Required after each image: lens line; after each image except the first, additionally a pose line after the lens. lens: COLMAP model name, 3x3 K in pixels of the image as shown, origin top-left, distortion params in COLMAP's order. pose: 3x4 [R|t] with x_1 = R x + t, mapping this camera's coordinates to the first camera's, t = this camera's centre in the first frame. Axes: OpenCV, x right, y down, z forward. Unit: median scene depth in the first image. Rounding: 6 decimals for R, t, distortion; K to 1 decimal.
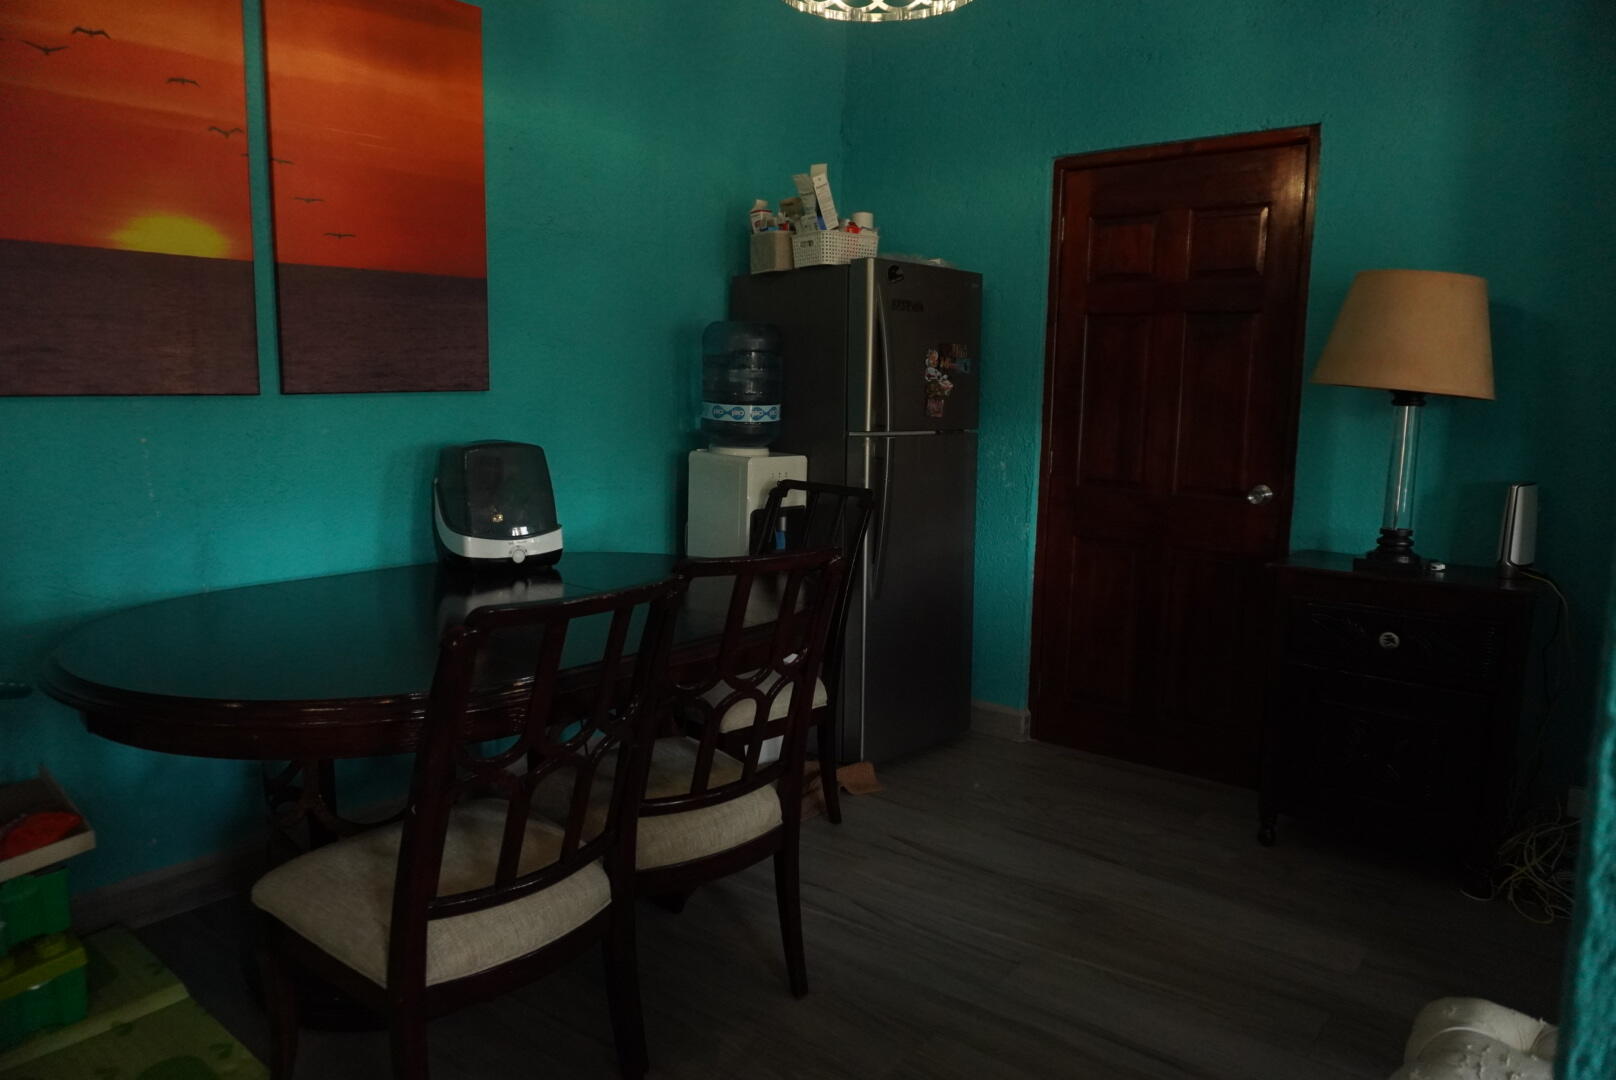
lens RADIAL K [[1086.5, 0, 809.8], [0, 1086.5, 546.7], [0, 0, 1]] dist [-0.040980, 0.035595]
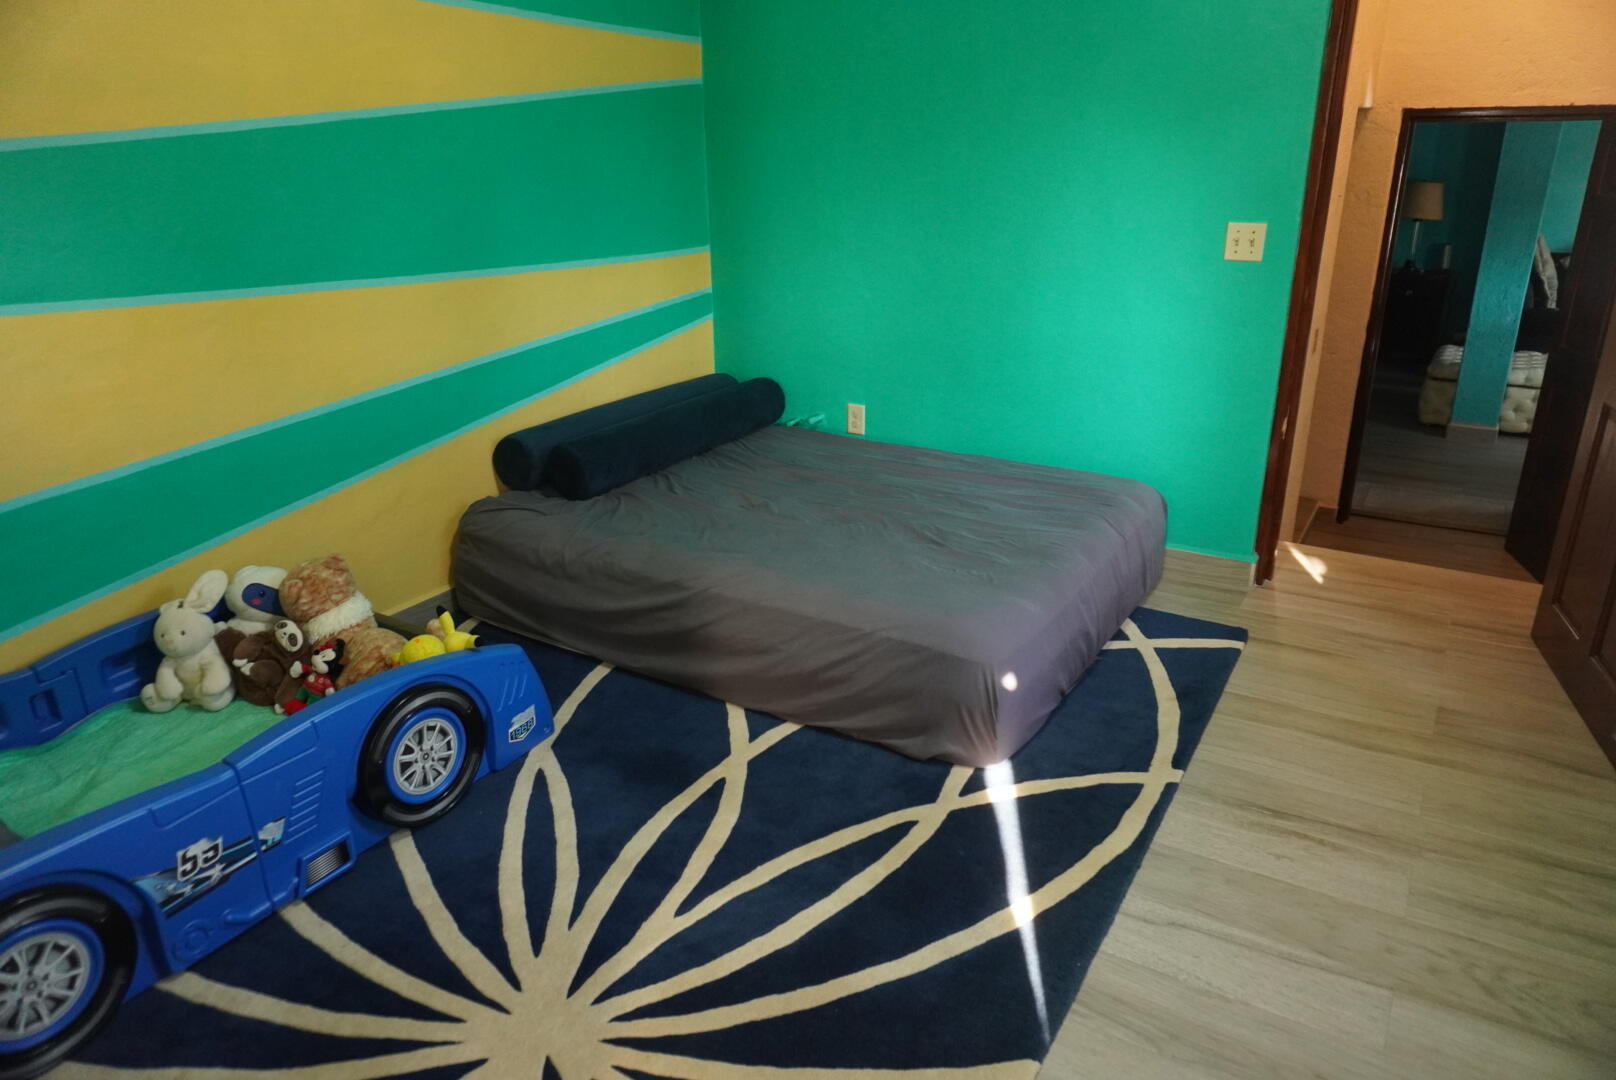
lens RADIAL K [[1086.5, 0, 808.8], [0, 1086.5, 542.5], [0, 0, 1]] dist [-0.040980, 0.035595]
pose [[0.991575, -0.071839, 0.107792, -1.502098], [0.046348, 0.973799, 0.222638, 0.007937], [-0.120962, -0.215766, 0.968924, -1.905370]]
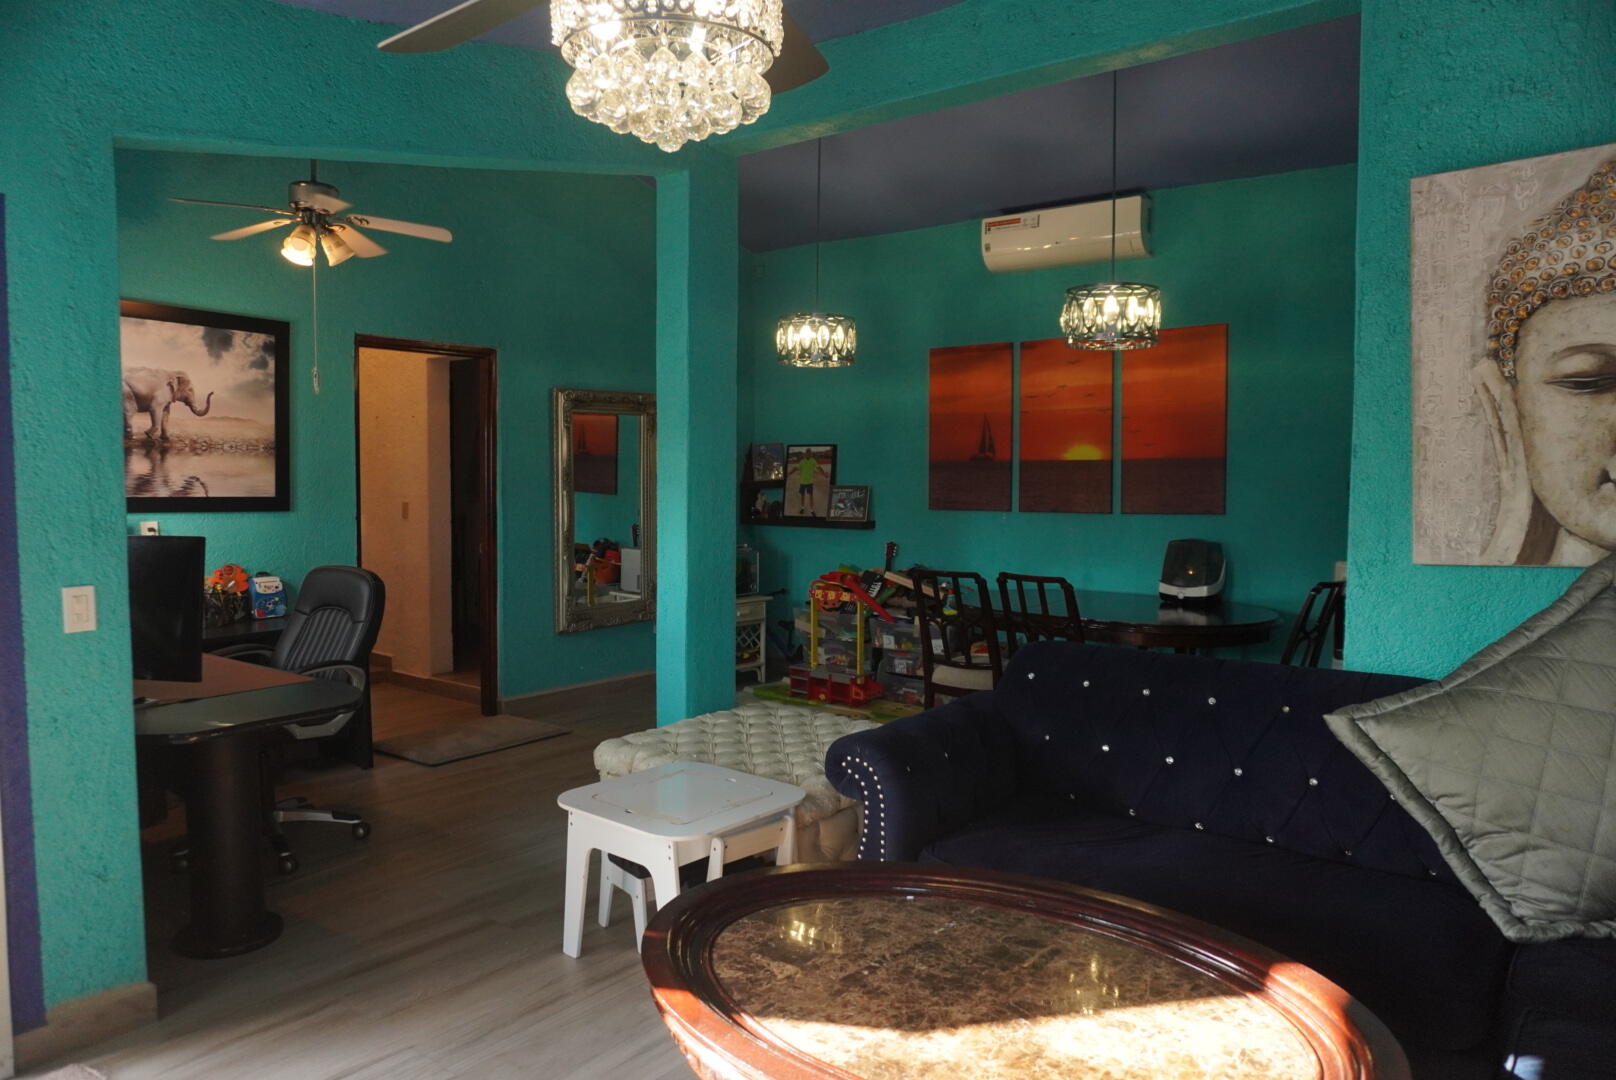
lens RADIAL K [[1086.5, 0, 811.7], [0, 1086.5, 534.1], [0, 0, 1]] dist [-0.040980, 0.035595]
pose [[0.010143, 0.034077, -0.999368, 1.480212], [-0.158418, 0.986852, 0.032043, -0.051760], [0.987320, 0.157993, 0.015408, 0.238272]]
